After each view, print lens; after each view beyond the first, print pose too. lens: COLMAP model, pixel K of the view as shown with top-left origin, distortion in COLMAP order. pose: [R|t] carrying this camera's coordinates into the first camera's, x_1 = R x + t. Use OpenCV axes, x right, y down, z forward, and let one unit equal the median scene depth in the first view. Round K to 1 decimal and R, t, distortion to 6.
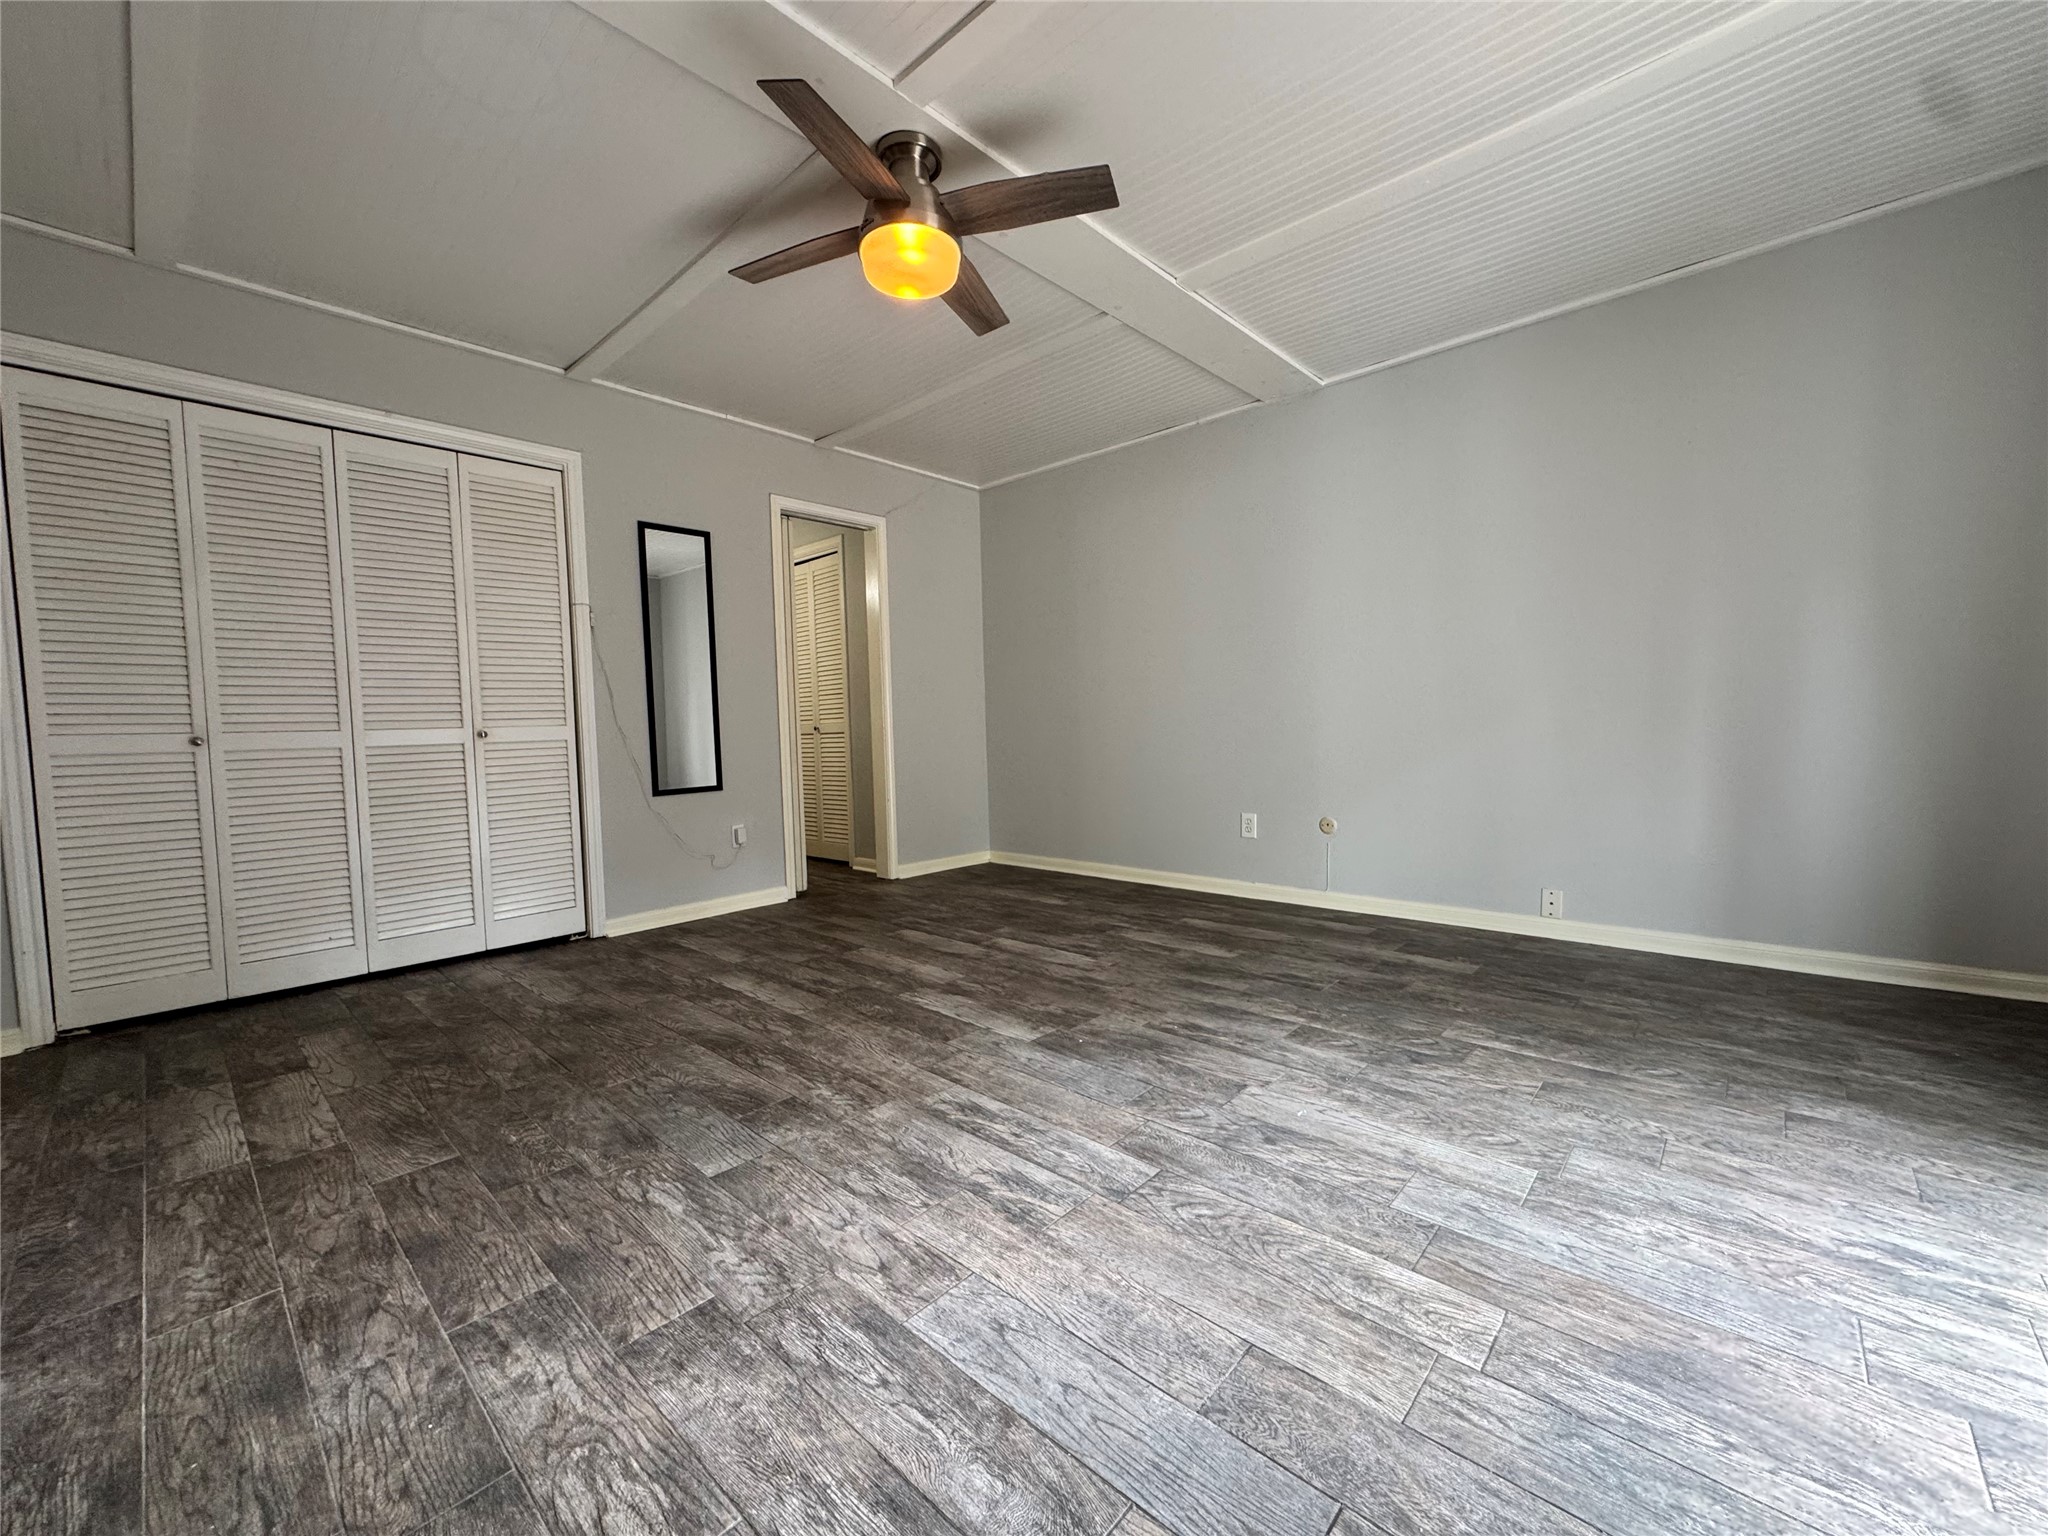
lens RADIAL K [[818.9, 0, 1024.0], [0, 818.9, 768.0], [0, 0, 1]] dist [-0.000913, 0.000200]
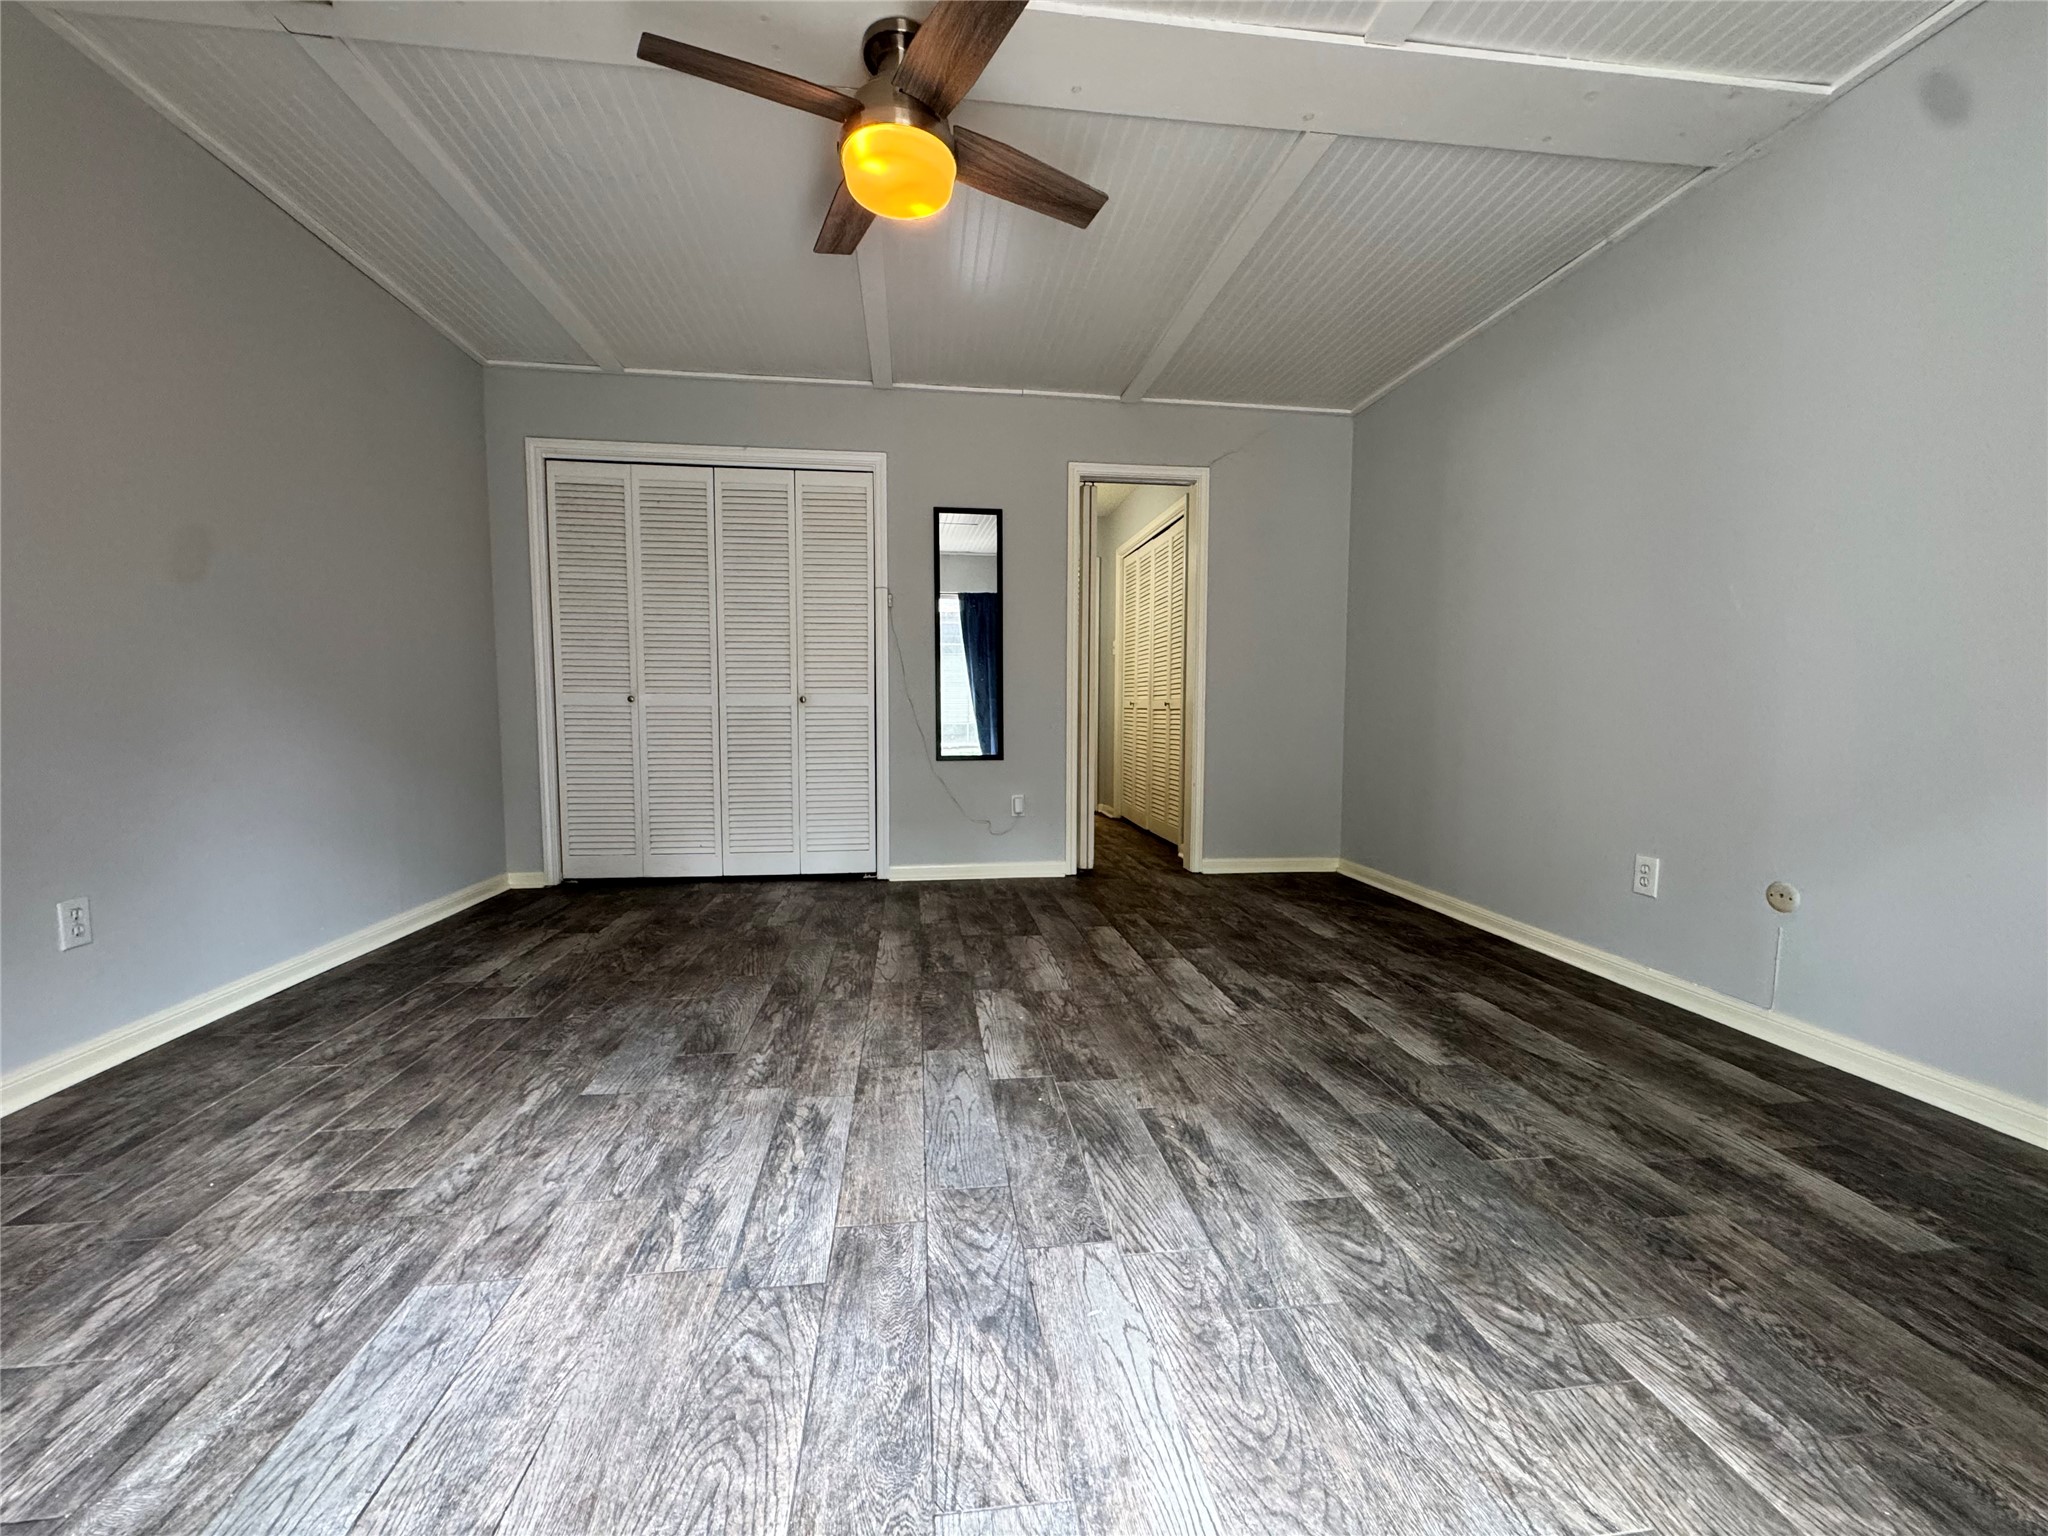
lens RADIAL K [[818.9, 0, 1024.0], [0, 818.9, 768.0], [0, 0, 1]] dist [-0.000913, 0.000200]
pose [[0.761966, 0.076316, -0.643104, 0.530301], [-0.058655, 0.997084, 0.048826, -0.024375], [0.644955, 0.000517, 0.764220, 0.373183]]
